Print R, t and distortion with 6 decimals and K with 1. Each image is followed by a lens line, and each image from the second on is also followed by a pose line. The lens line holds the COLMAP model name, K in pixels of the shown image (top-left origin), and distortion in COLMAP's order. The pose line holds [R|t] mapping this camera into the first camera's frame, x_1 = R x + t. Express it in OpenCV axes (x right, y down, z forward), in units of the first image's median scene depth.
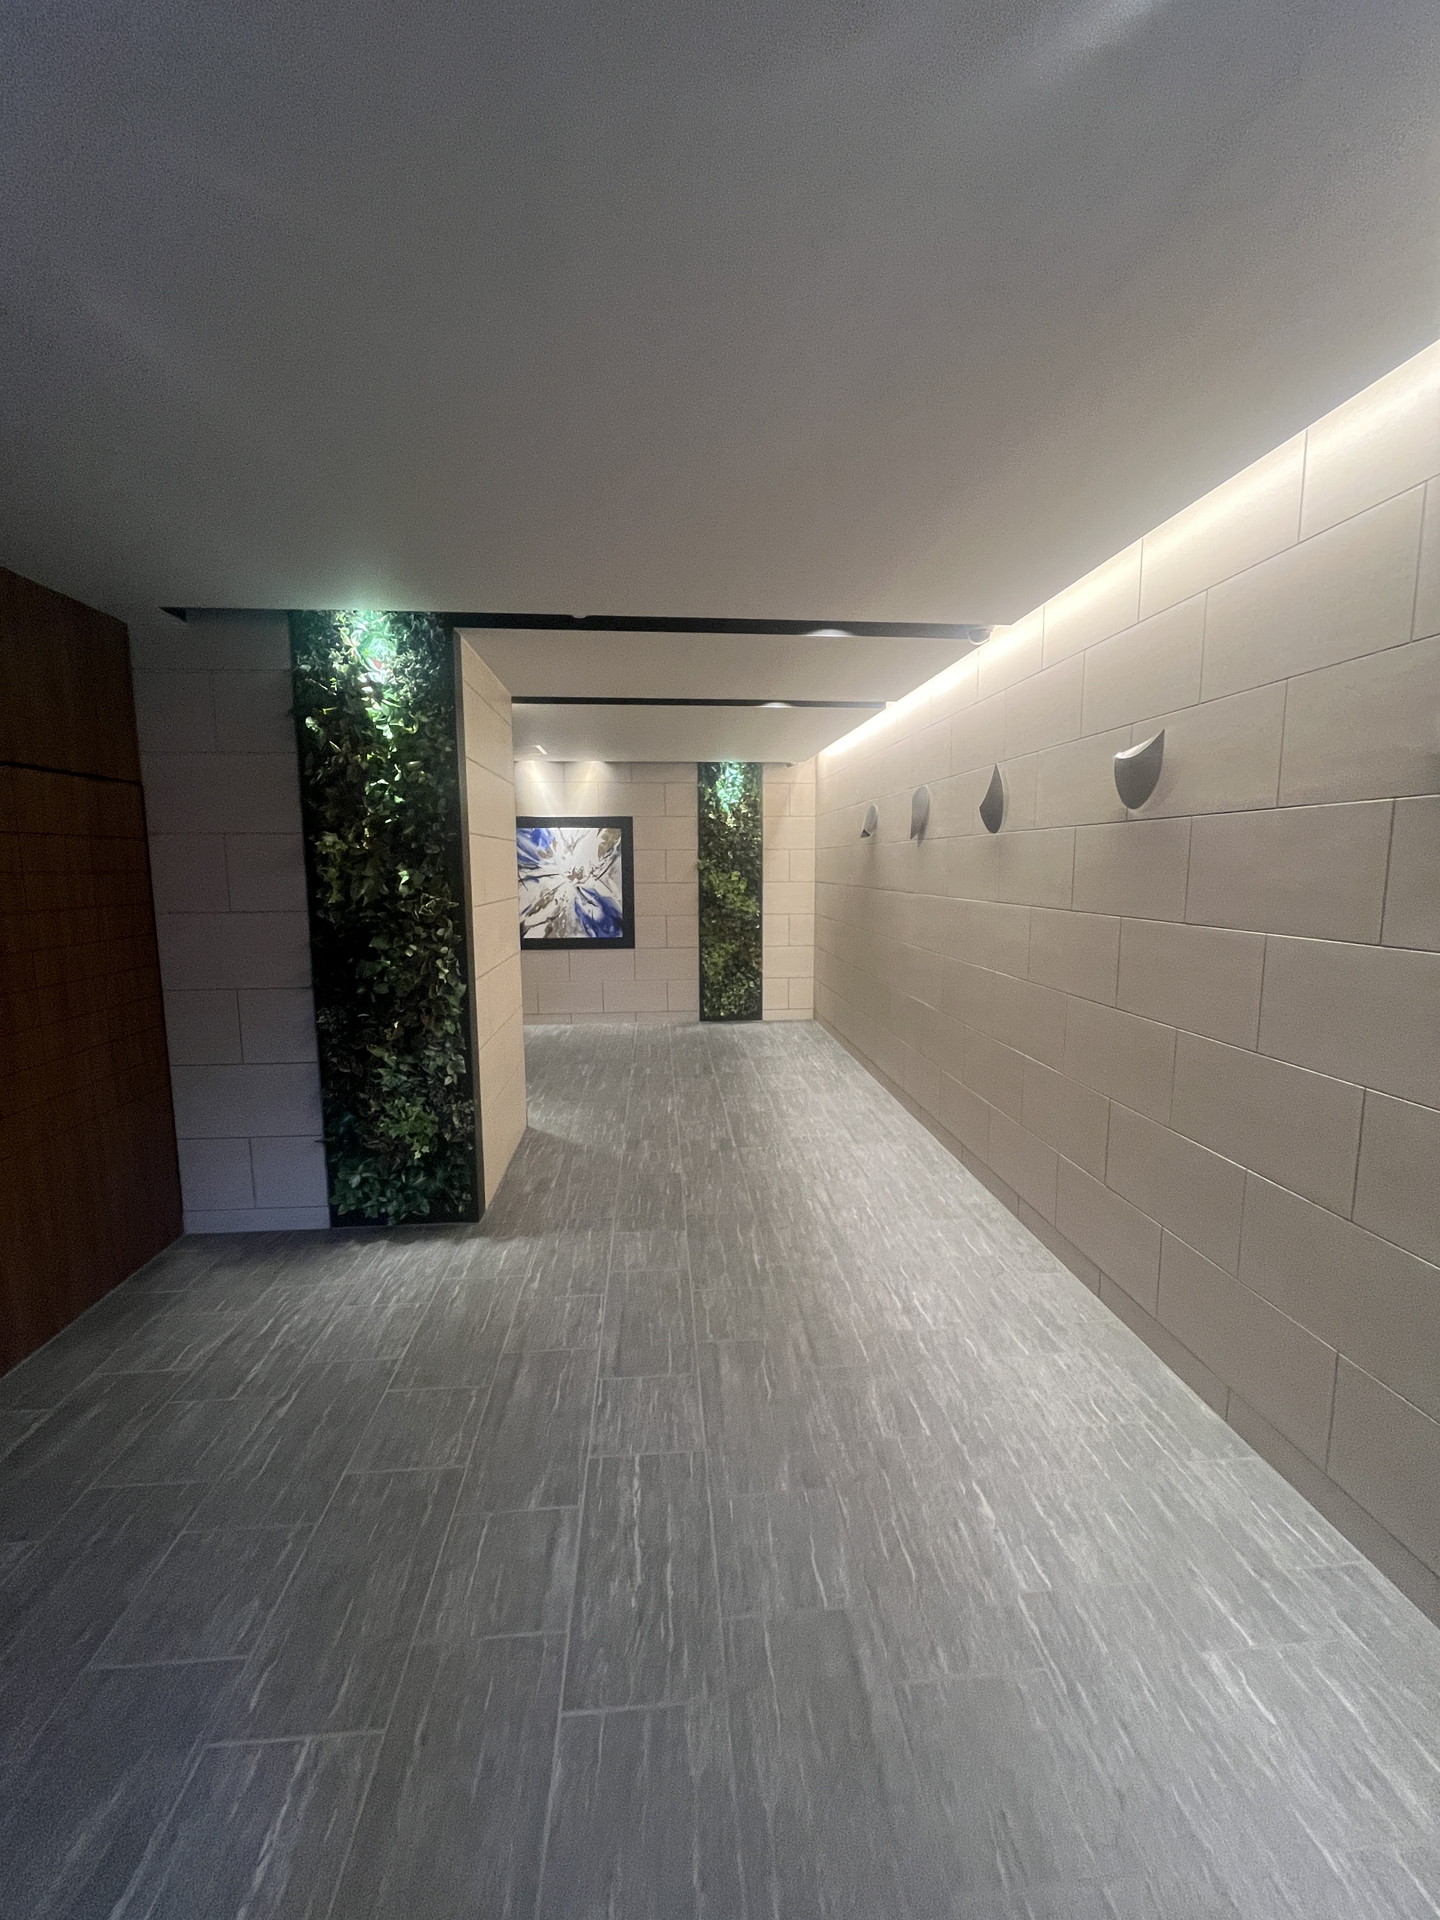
lens RADIAL K [[774.9, 0, 727.4], [0, 774.9, 962.6], [0, 0, 1]] dist [0.000407, 0.000102]
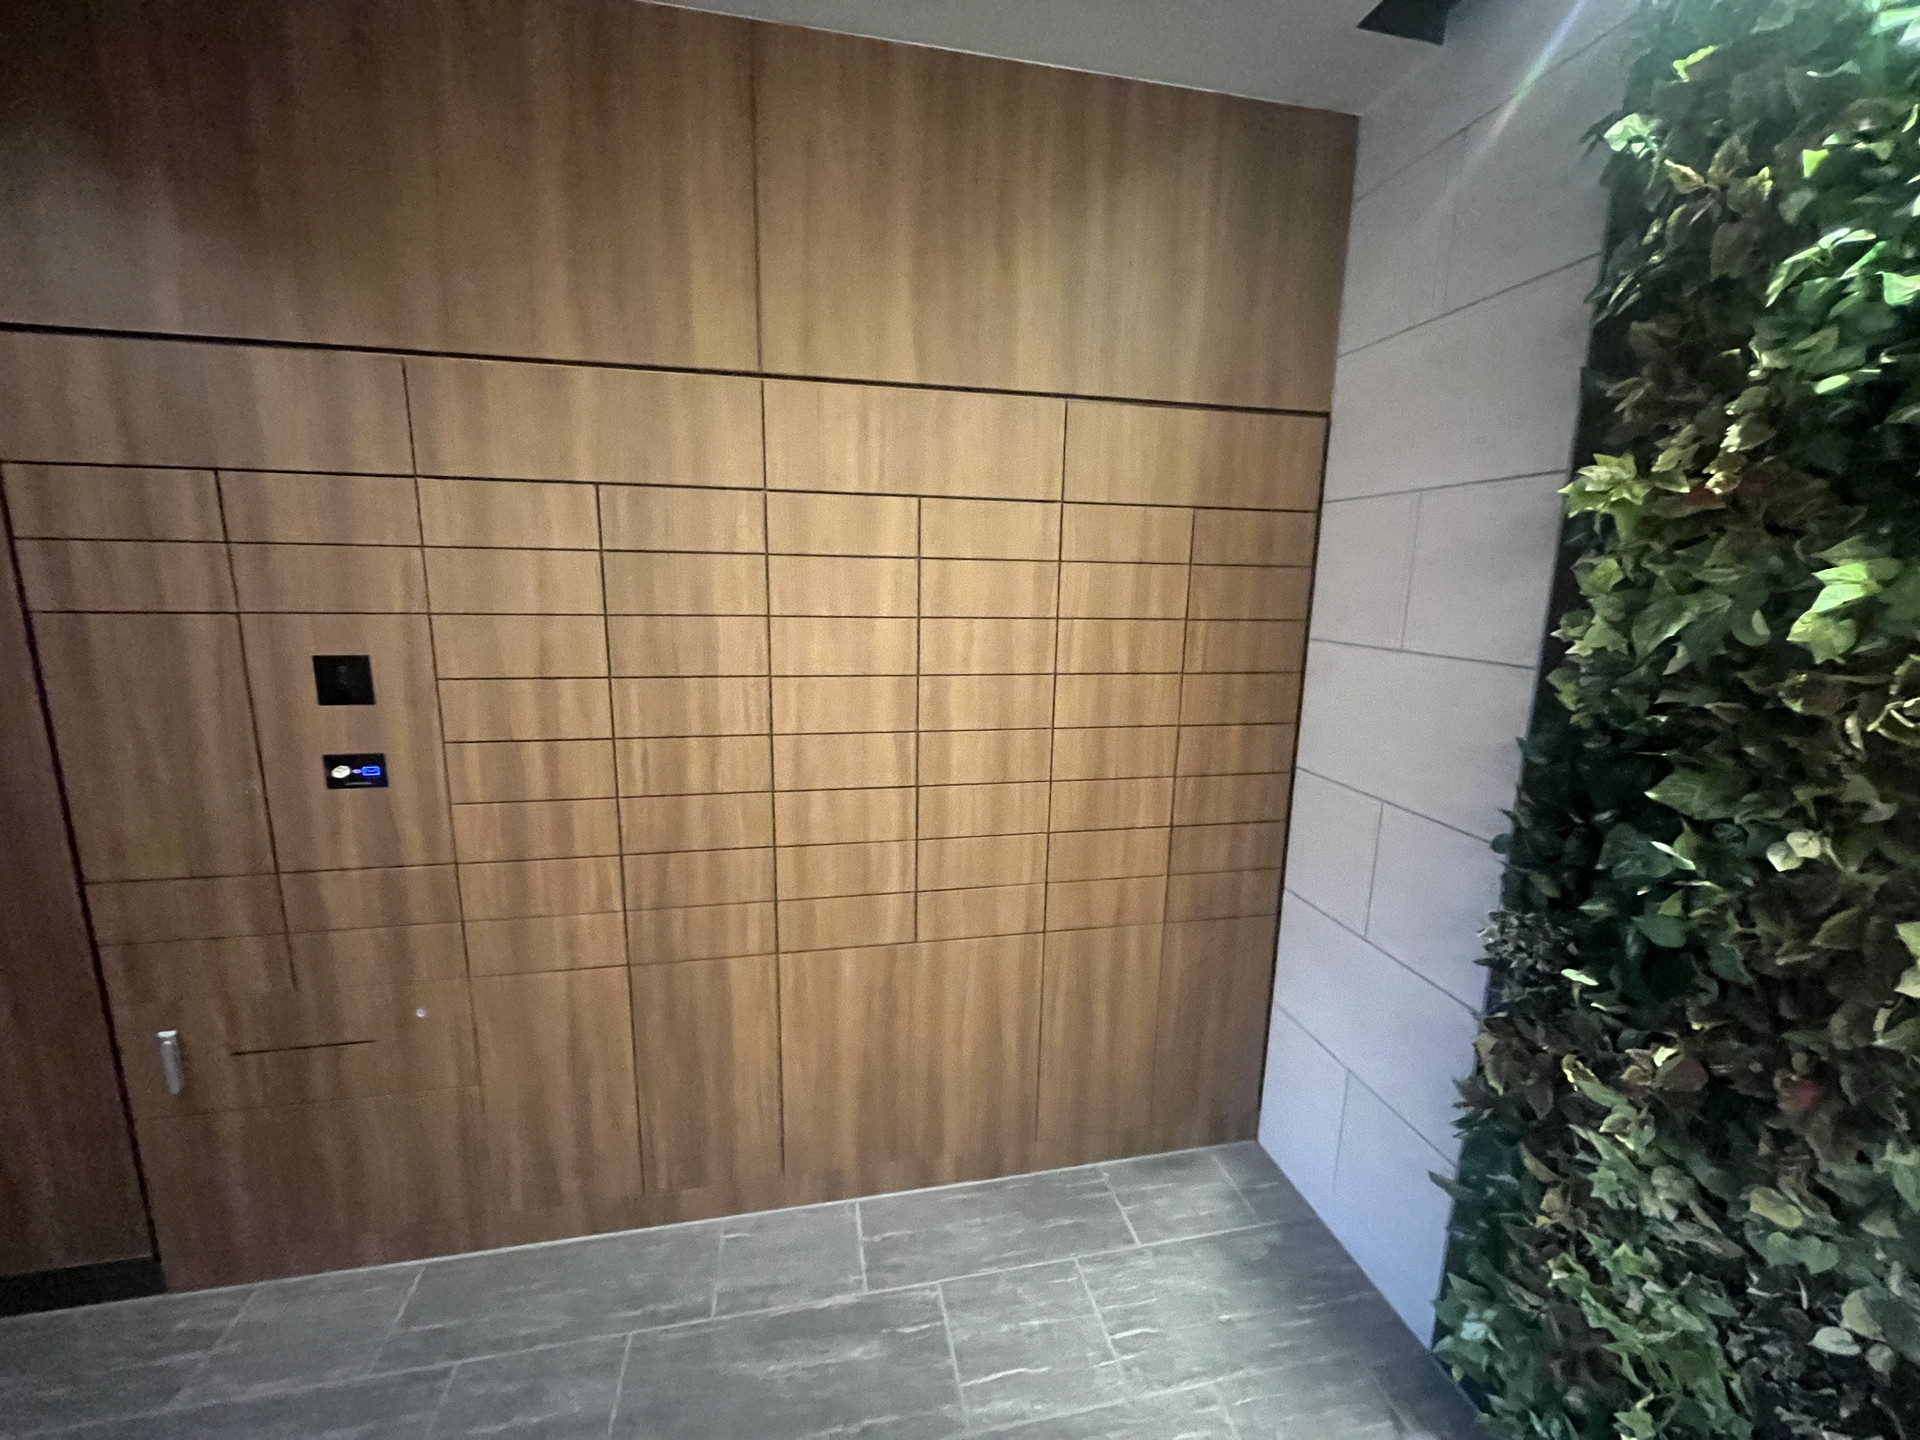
lens RADIAL K [[774.9, 0, 951.9], [0, 774.9, 718.1], [0, 0, 1]] dist [0.000407, 0.000102]
pose [[0.104753, 0.188440, -0.976482, -0.074337], [-0.146673, 0.974074, 0.172241, -0.028371], [0.983623, 0.125181, 0.129677, 0.280271]]
